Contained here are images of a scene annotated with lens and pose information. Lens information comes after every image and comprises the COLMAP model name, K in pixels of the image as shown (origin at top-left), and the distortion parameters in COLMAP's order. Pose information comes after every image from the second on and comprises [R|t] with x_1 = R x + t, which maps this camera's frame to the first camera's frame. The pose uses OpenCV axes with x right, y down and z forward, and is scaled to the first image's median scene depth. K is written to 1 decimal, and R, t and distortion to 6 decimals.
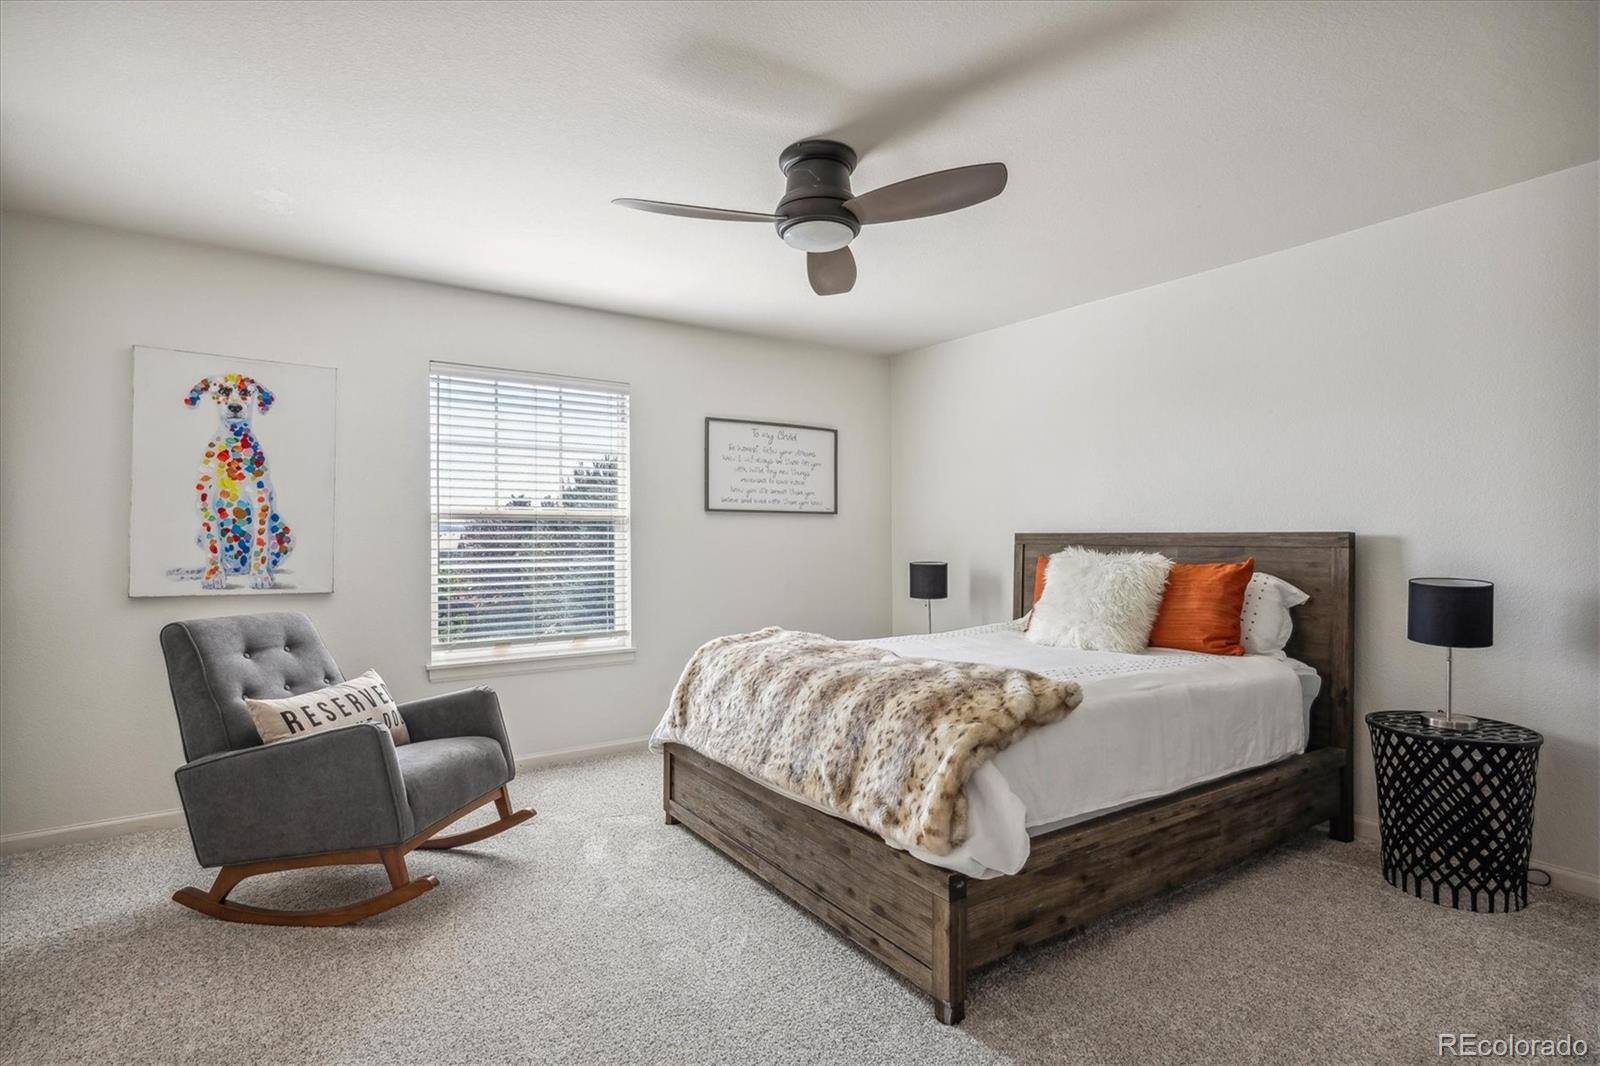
lens RADIAL K [[805.1, 0, 800.0], [0, 805.1, 540.2], [0, 0, 1]] dist [-0.000606, -0.000788]
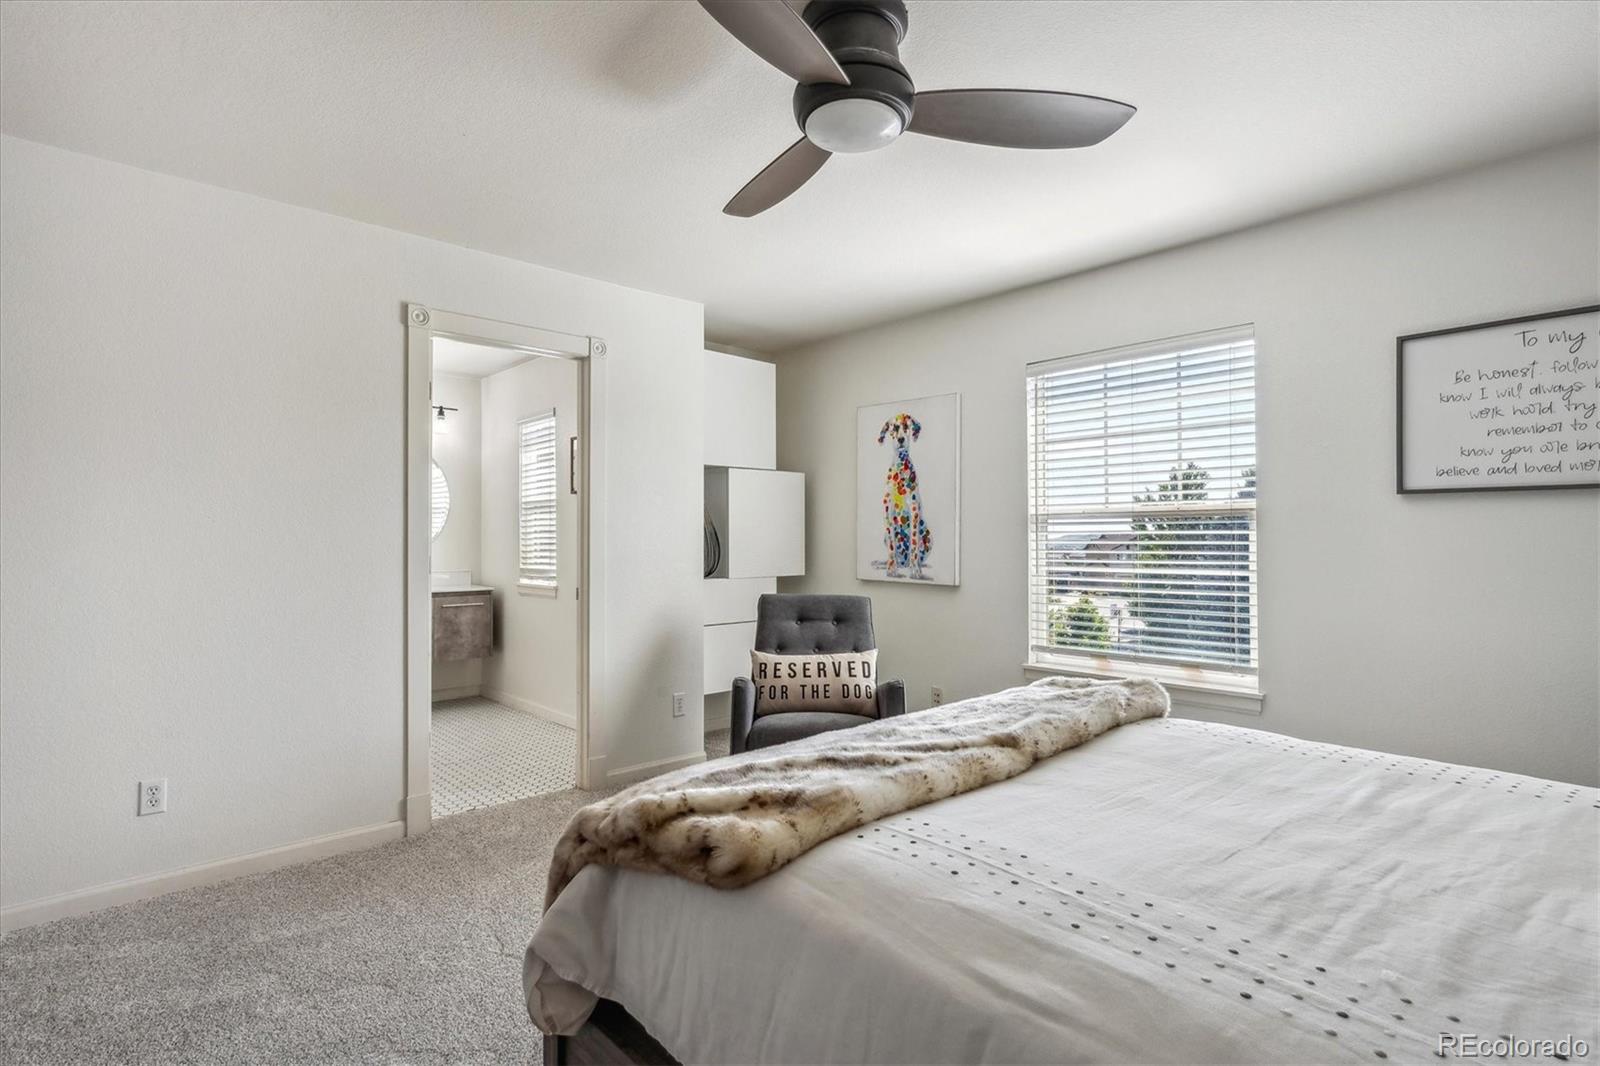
lens RADIAL K [[805.1, 0, 800.0], [0, 805.1, 540.2], [0, 0, 1]] dist [-0.000606, -0.000788]
pose [[0.135494, 0.002188, -0.990776, 0.569620], [-0.001334, 0.999997, 0.002026, -0.003068], [0.990777, 0.001048, 0.135497, 0.649081]]
